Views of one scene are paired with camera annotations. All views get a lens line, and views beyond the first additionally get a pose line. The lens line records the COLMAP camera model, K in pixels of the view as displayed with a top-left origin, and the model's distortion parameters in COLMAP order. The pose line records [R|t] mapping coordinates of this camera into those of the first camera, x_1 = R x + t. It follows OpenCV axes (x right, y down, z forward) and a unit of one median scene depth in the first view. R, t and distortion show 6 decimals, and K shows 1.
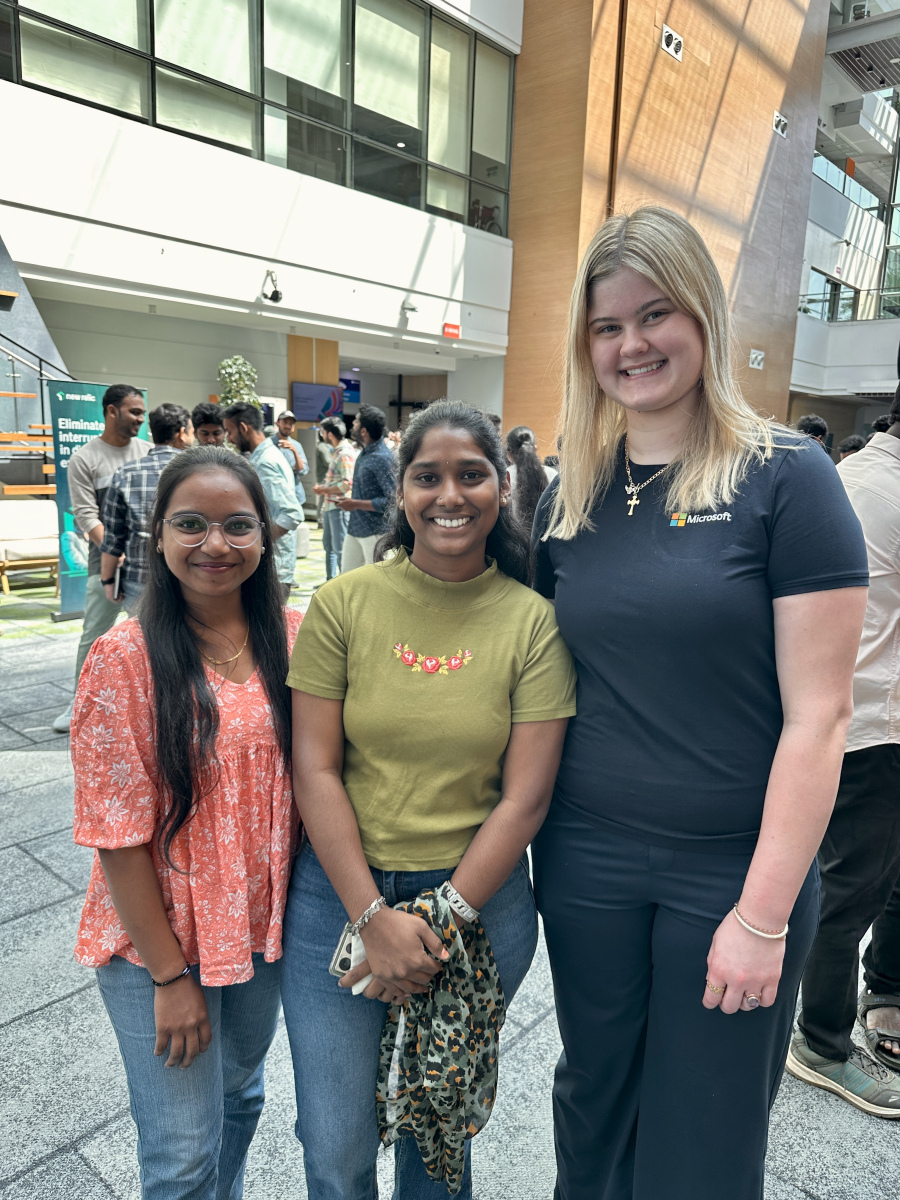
lens RADIAL K [[860.9, 0, 452.2], [0, 860.9, 611.1], [0, 0, 1]] dist [-0.003238, -0.004529]
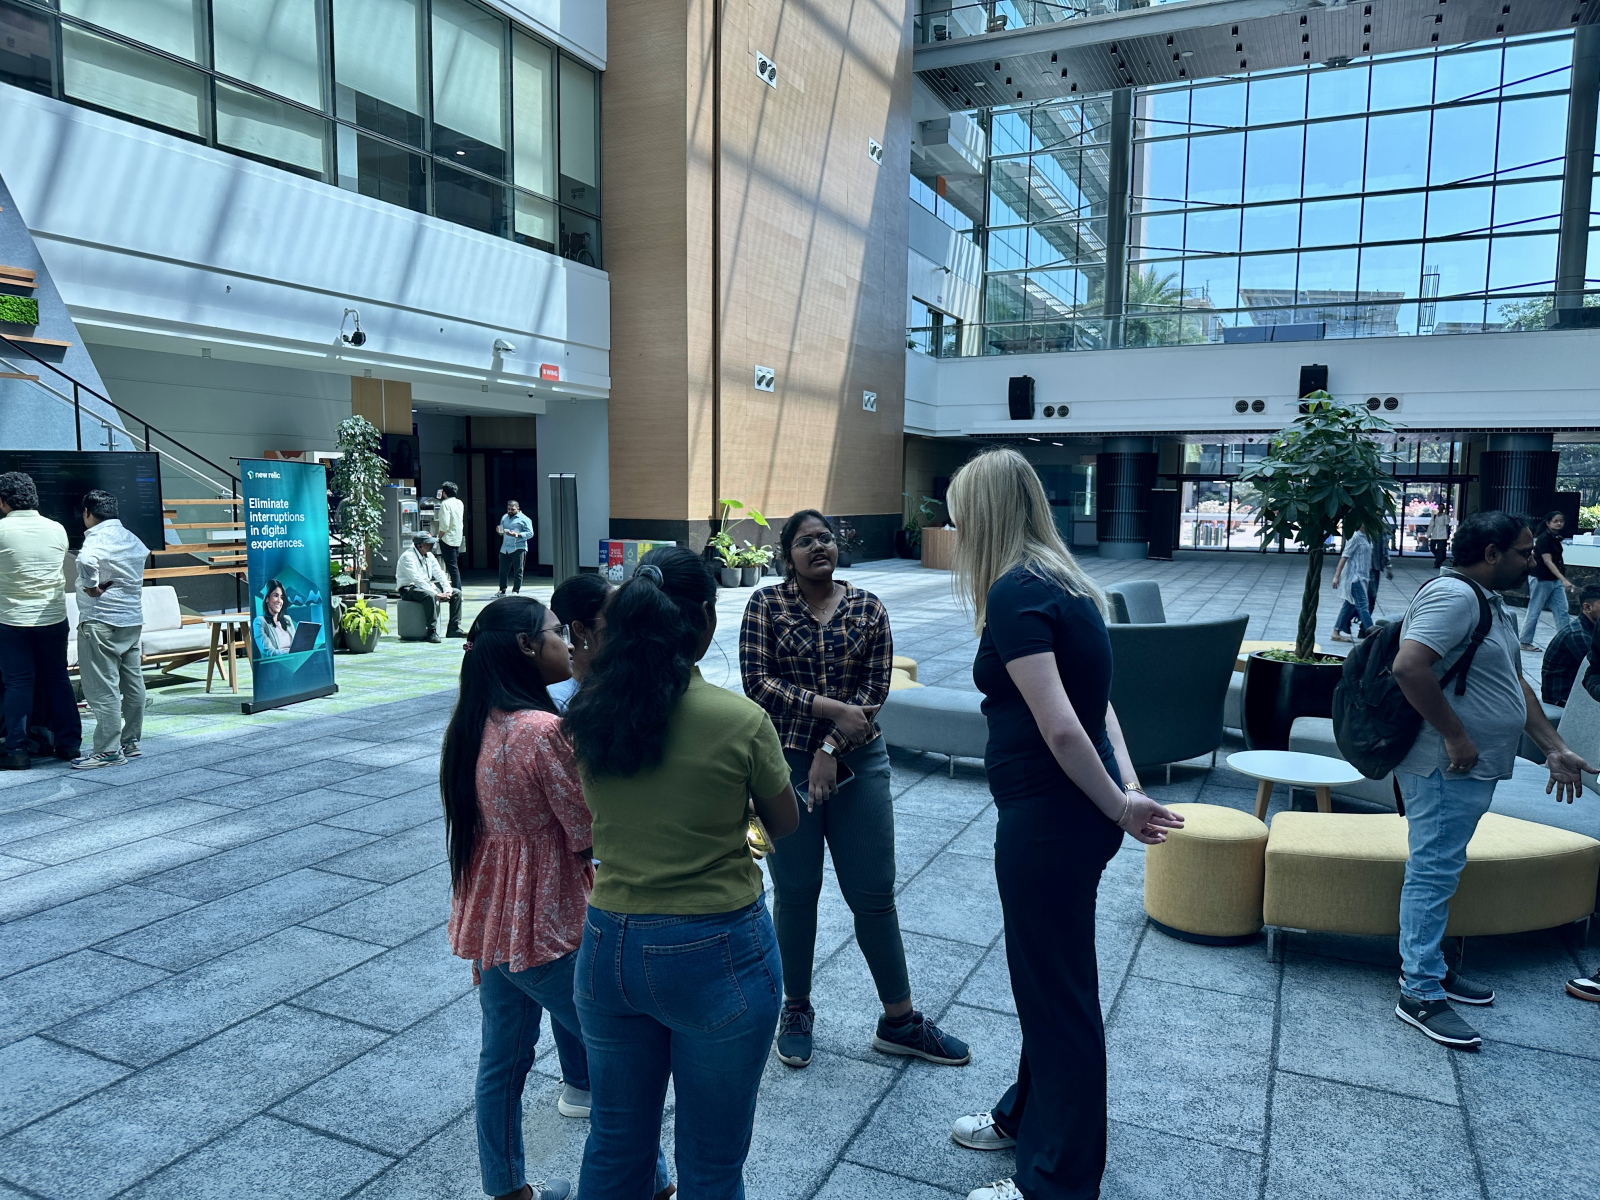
lens RADIAL K [[1128.9, 0, 800.0], [0, 1128.9, 600.0], [0, 0, 1]] dist [0.067644, -0.115013]
pose [[0.957461, -0.048434, 0.284468, -0.094770], [0.074242, 0.993974, -0.080648, 0.014081], [-0.278847, 0.098337, 0.955287, -0.145173]]
